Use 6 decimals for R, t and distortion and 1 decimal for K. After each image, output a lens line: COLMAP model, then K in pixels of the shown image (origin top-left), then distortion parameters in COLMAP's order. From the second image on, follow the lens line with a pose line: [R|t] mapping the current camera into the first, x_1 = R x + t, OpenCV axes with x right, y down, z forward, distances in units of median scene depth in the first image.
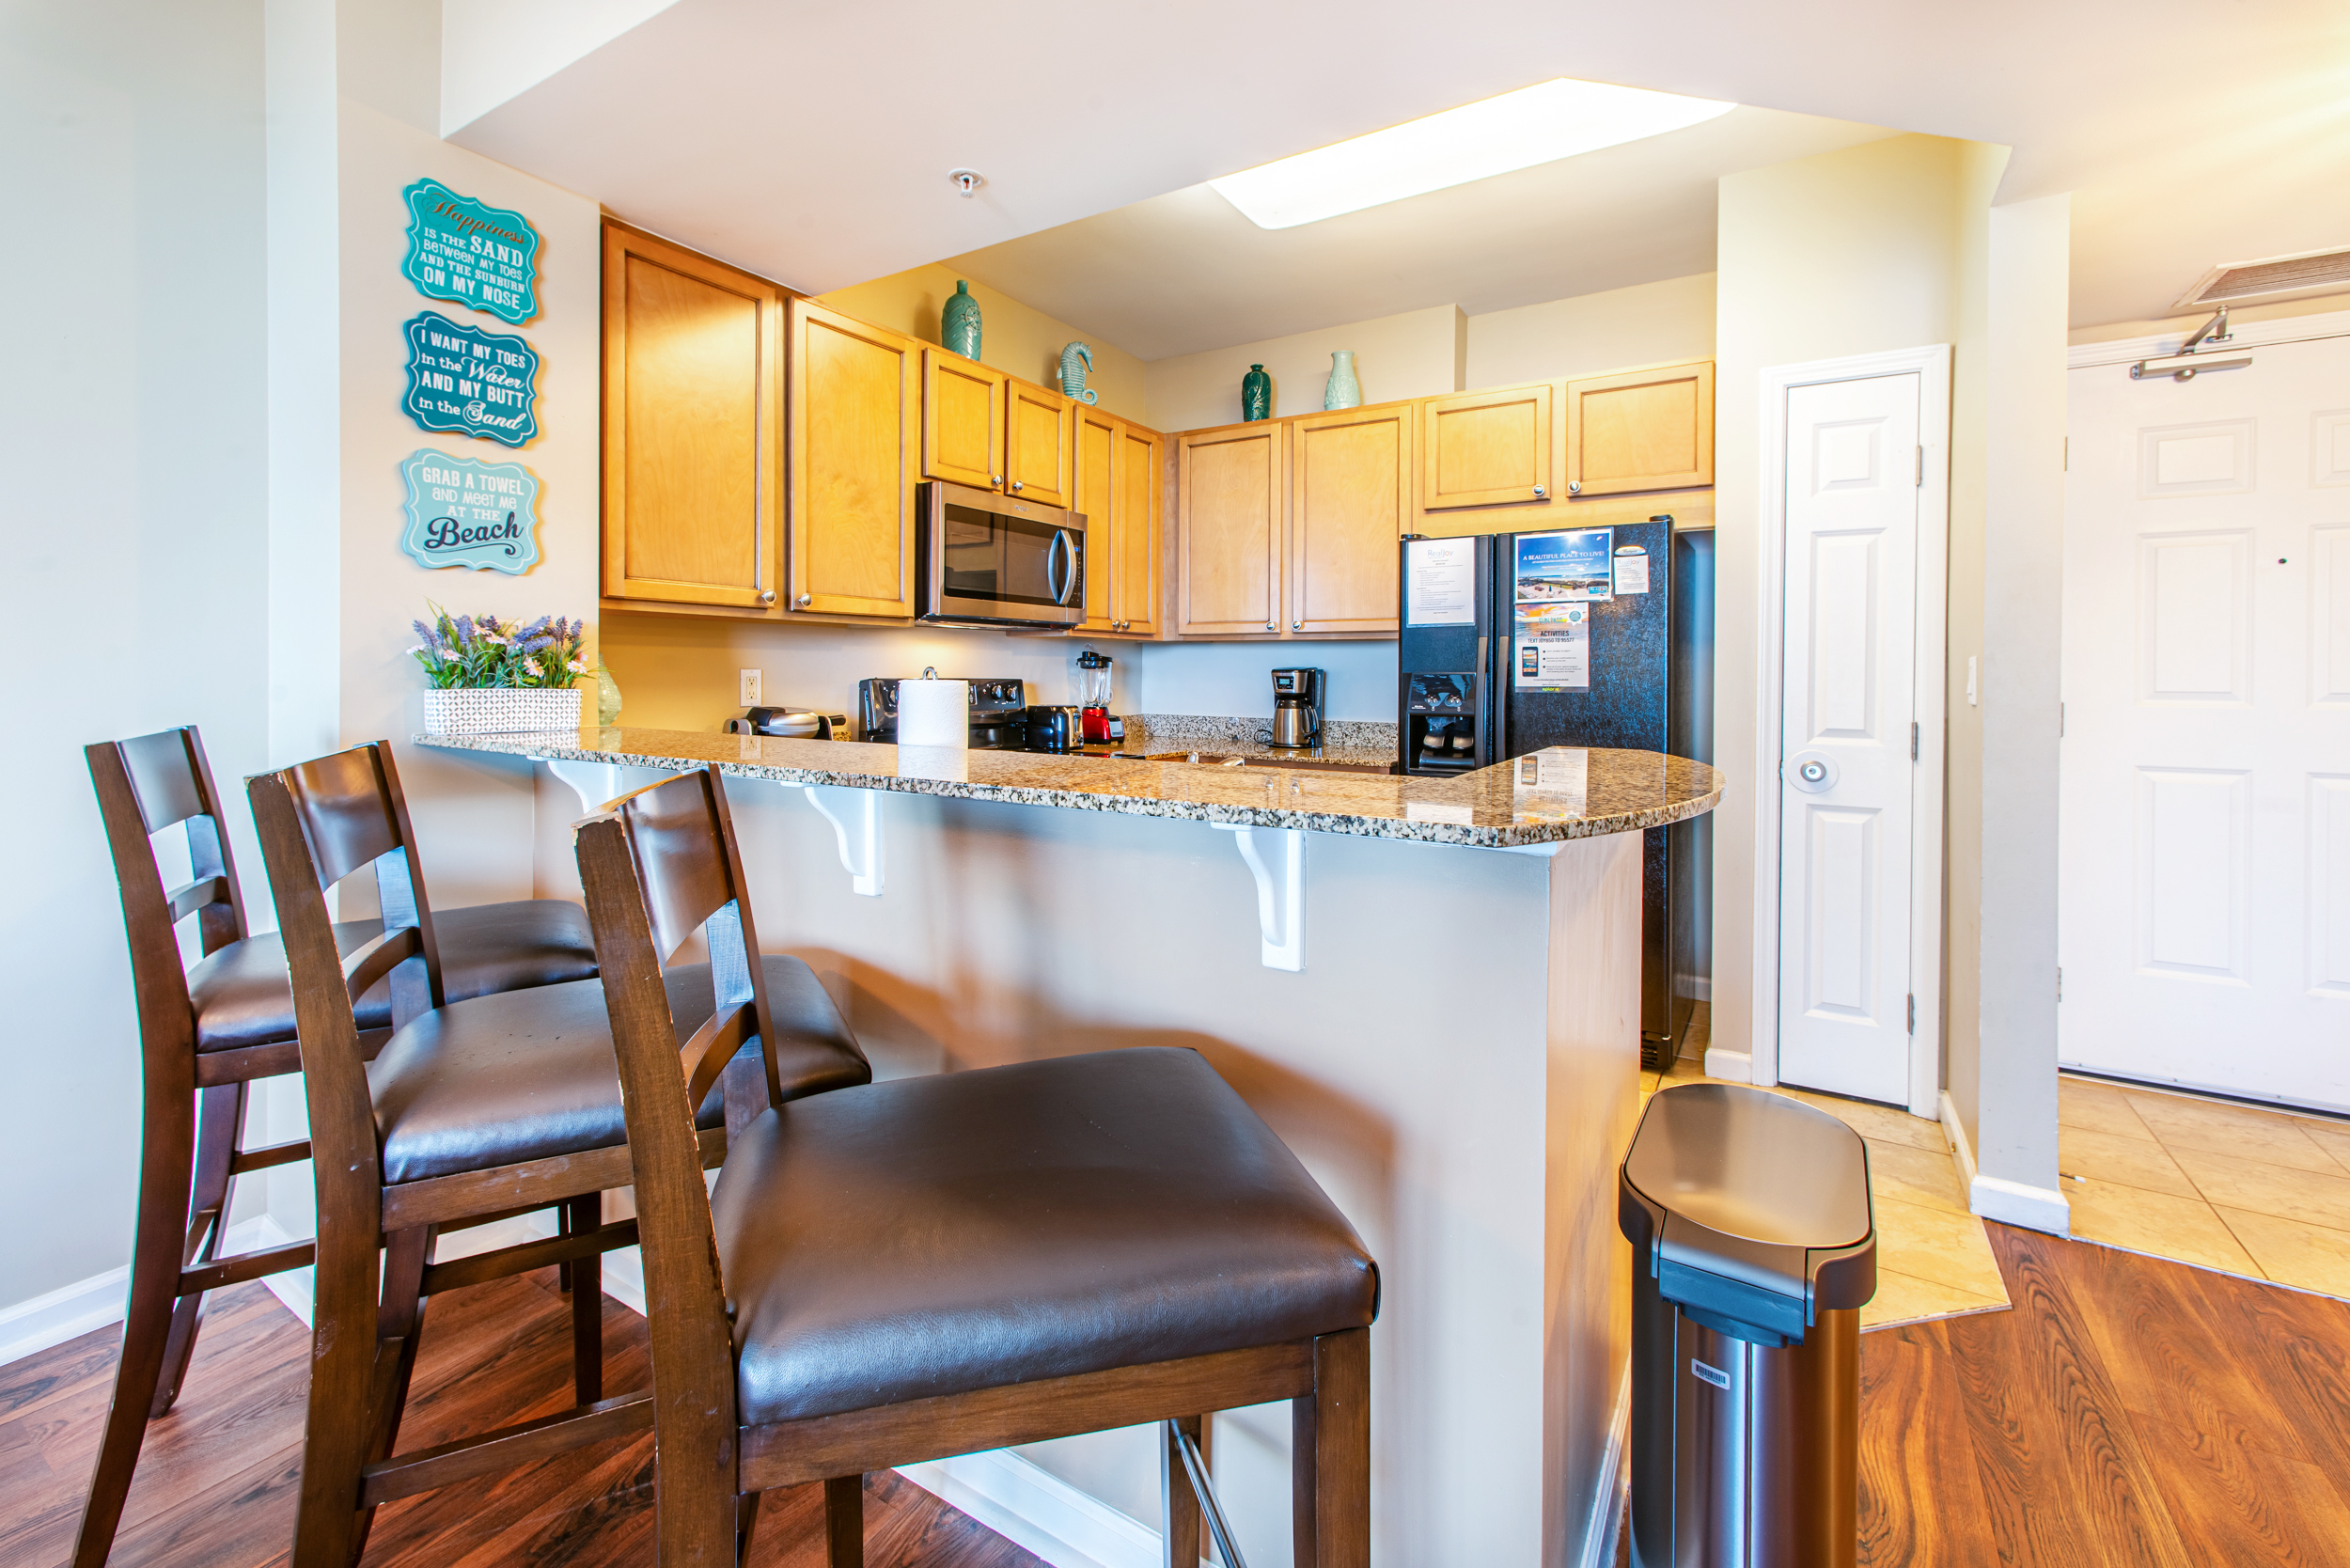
lens RADIAL K [[990.3, 0, 1170.5], [0, 990.3, 673.3], [0, 0, 1]] dist [0.004050, 0.001510]
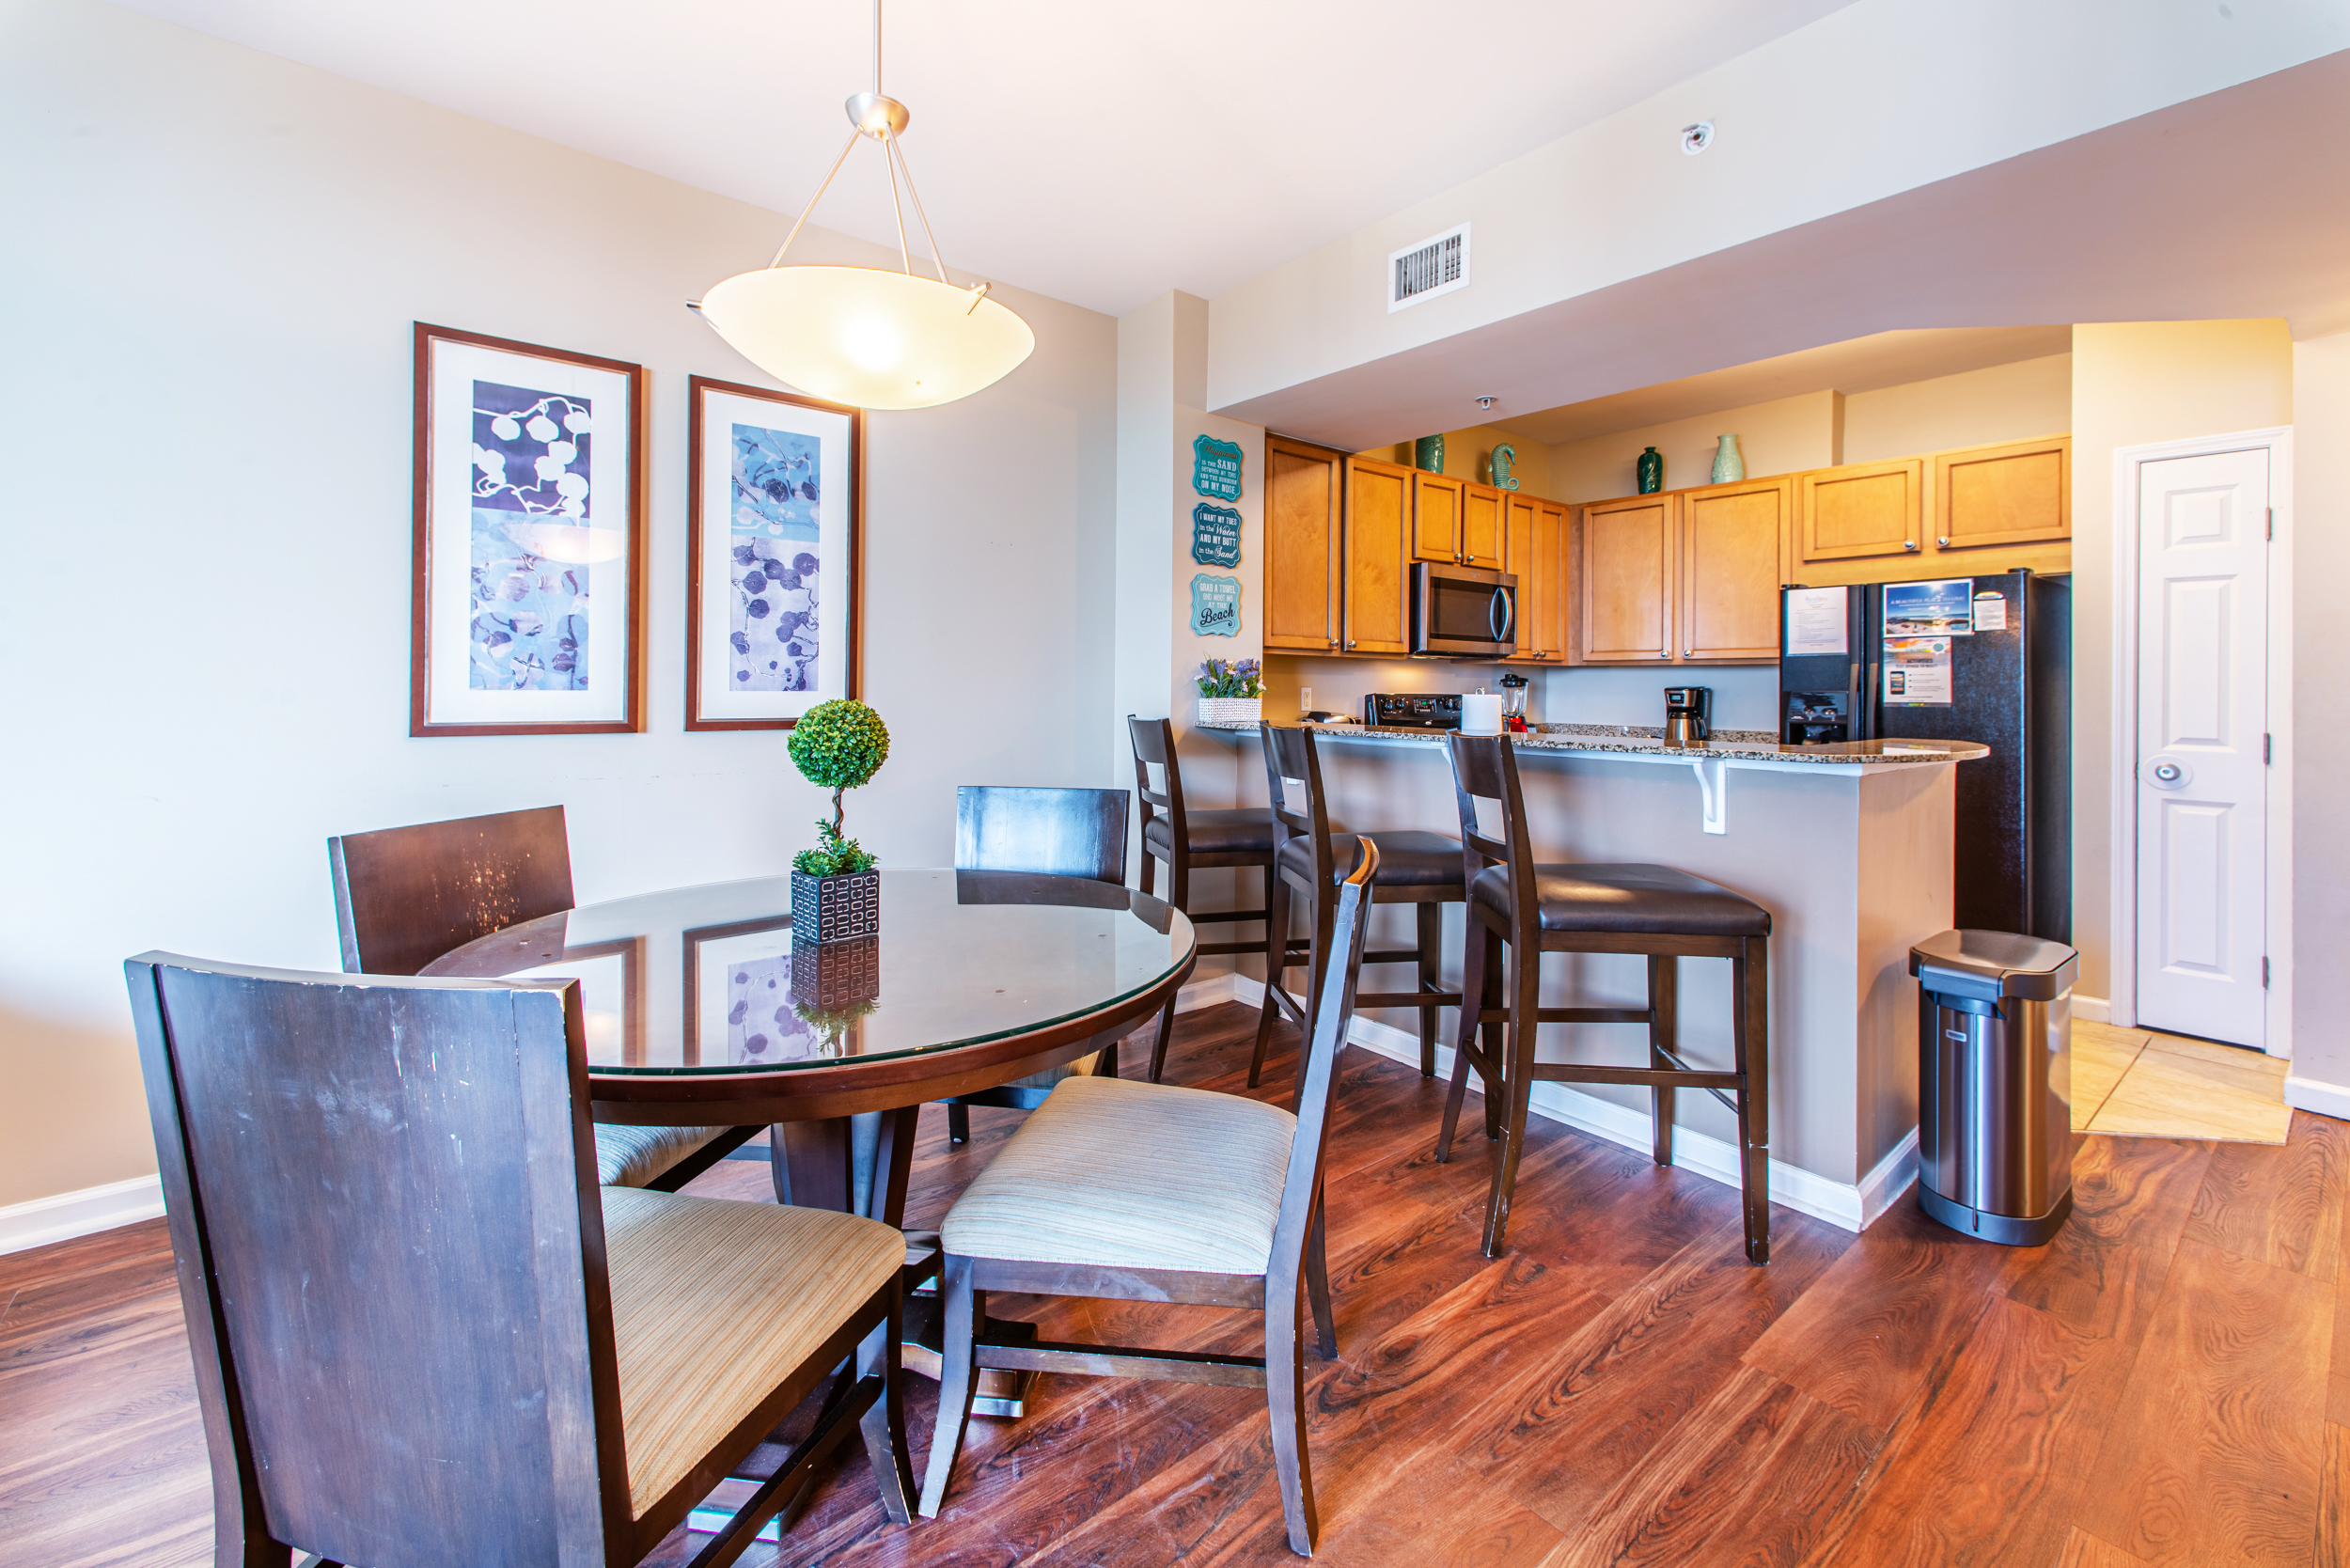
lens RADIAL K [[990.3, 0, 1163.5], [0, 990.3, 679.9], [0, 0, 1]] dist [0.004050, 0.001510]
pose [[0.946019, -0.000401, -0.324110, -0.125014], [-0.003136, 0.999941, -0.010391, 0.000755], [0.324095, 0.010846, 0.945962, -0.547777]]
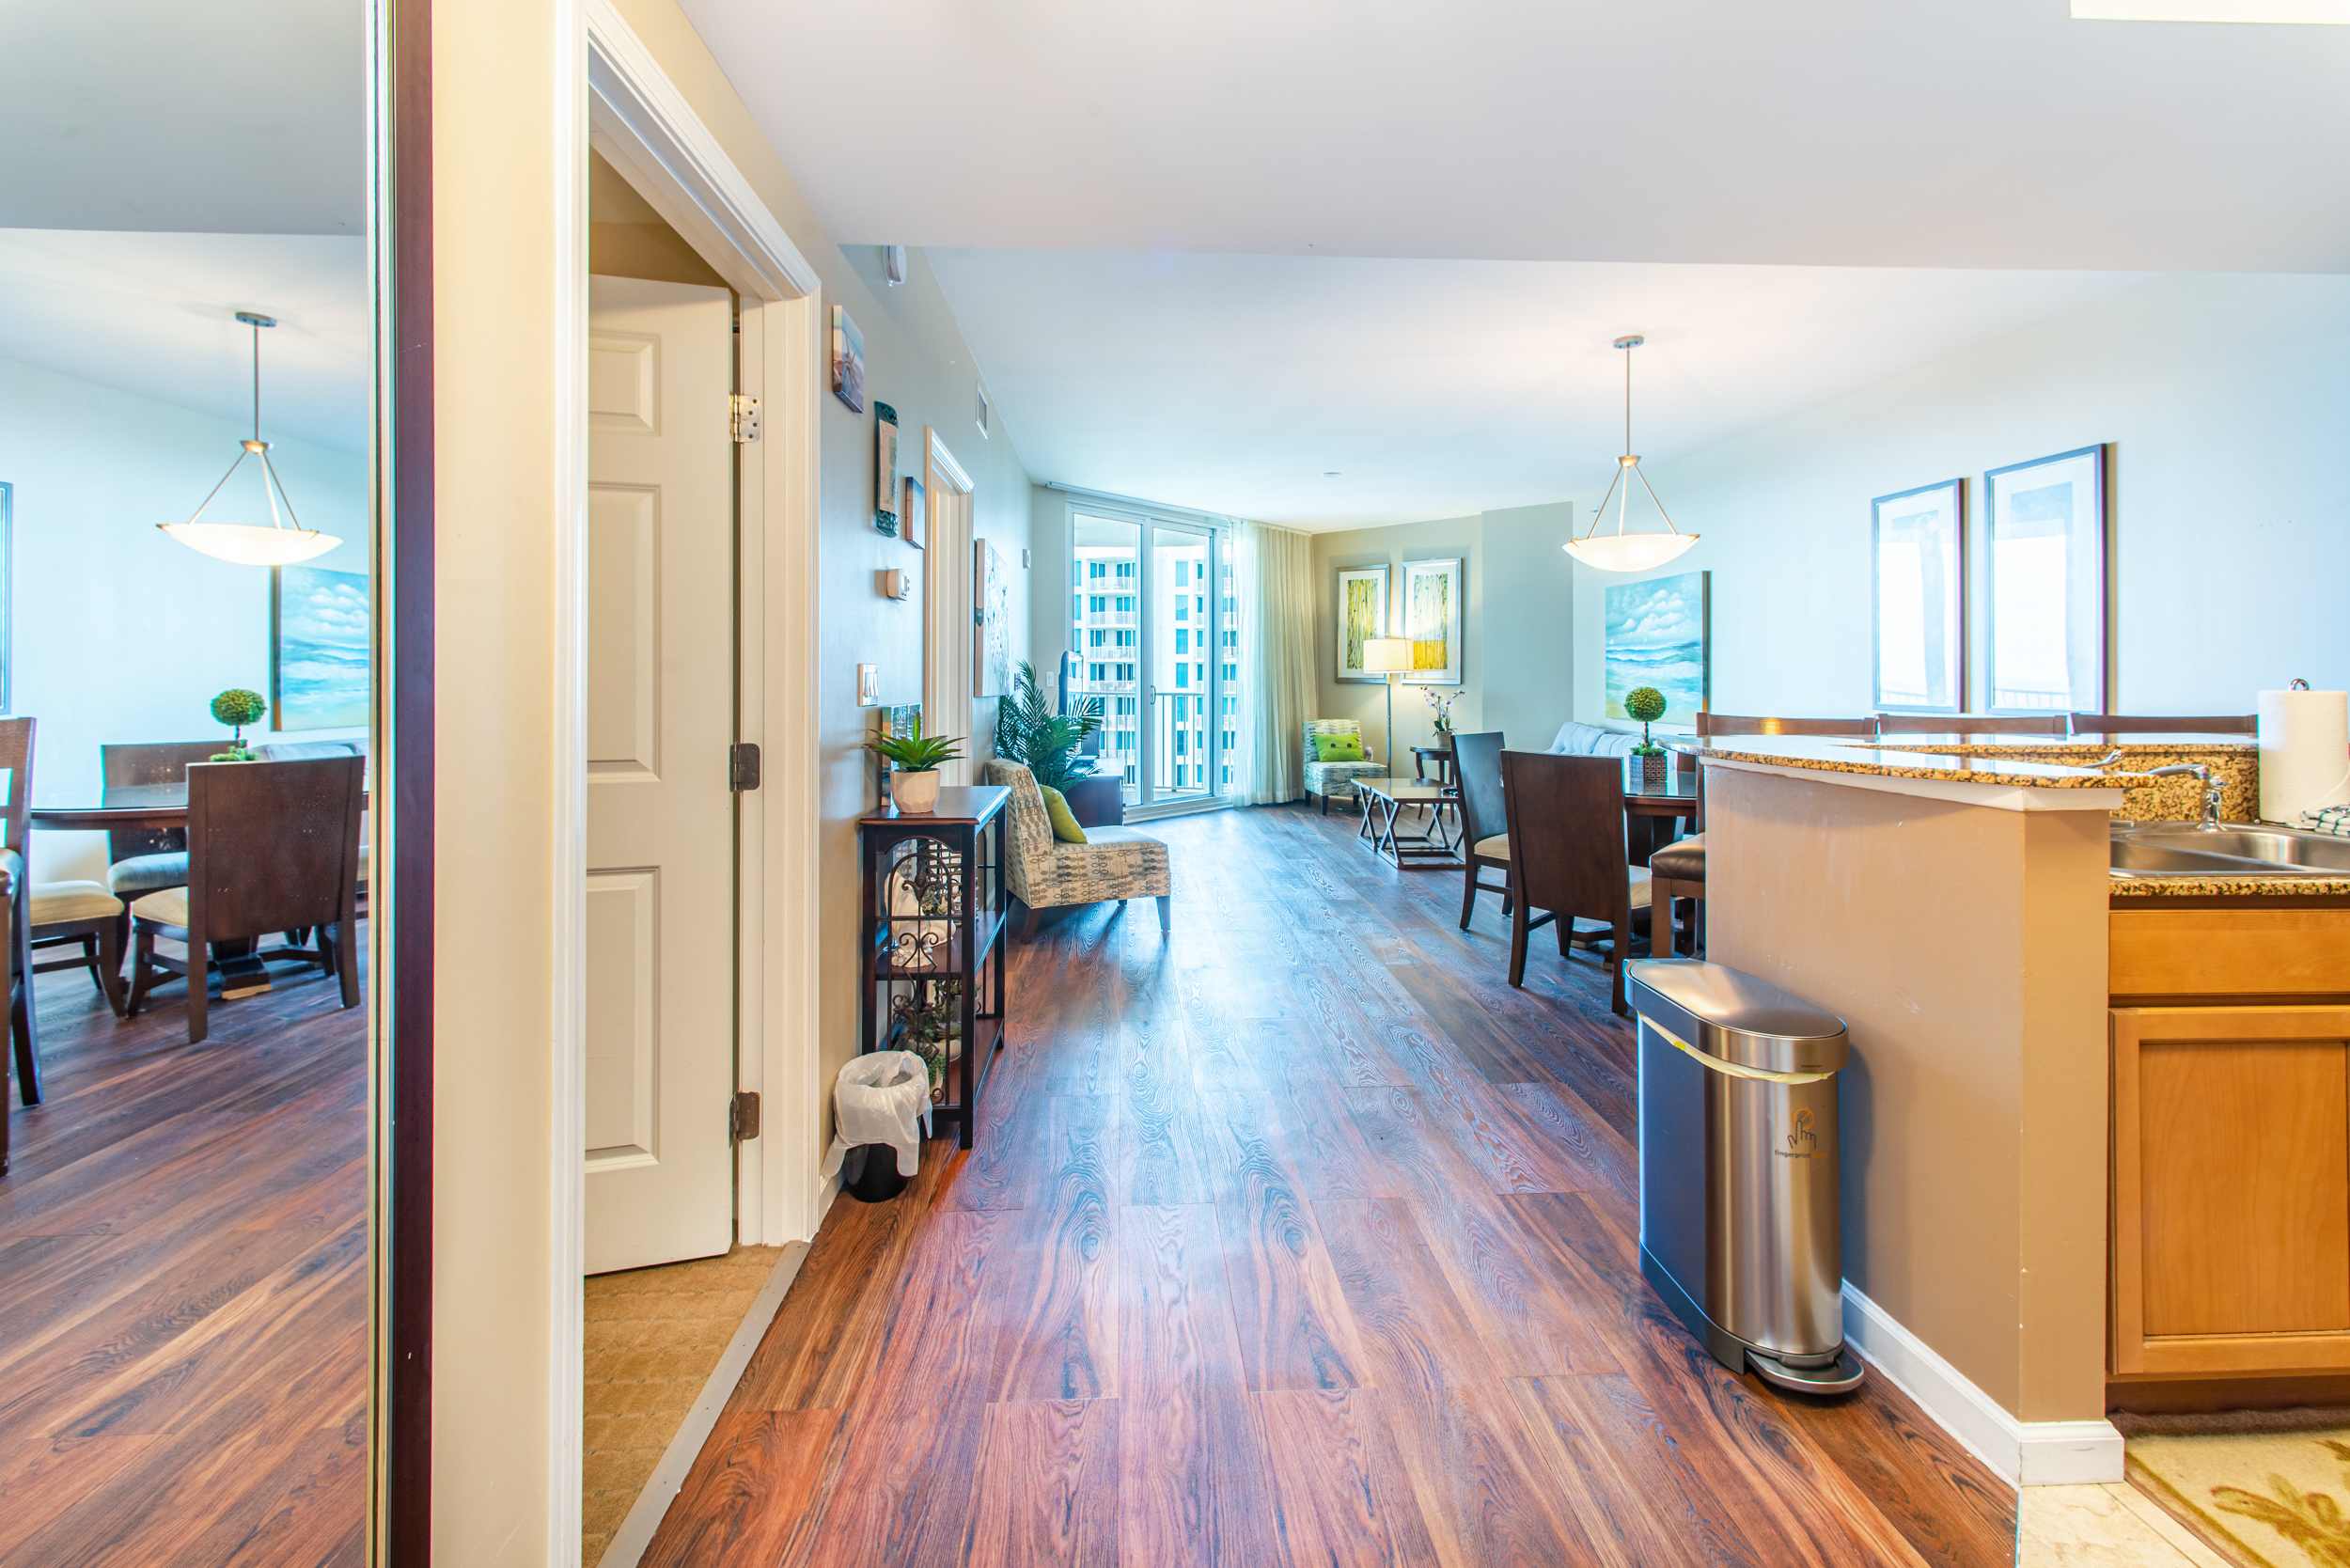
lens RADIAL K [[990.3, 0, 1177.4], [0, 990.3, 678.4], [0, 0, 1]] dist [0.004050, 0.001510]
pose [[-0.817877, -0.008441, -0.575331, 0.904676], [-0.009093, 0.999957, -0.001746, 0.004363], [0.575321, 0.003804, -0.817919, 0.732464]]
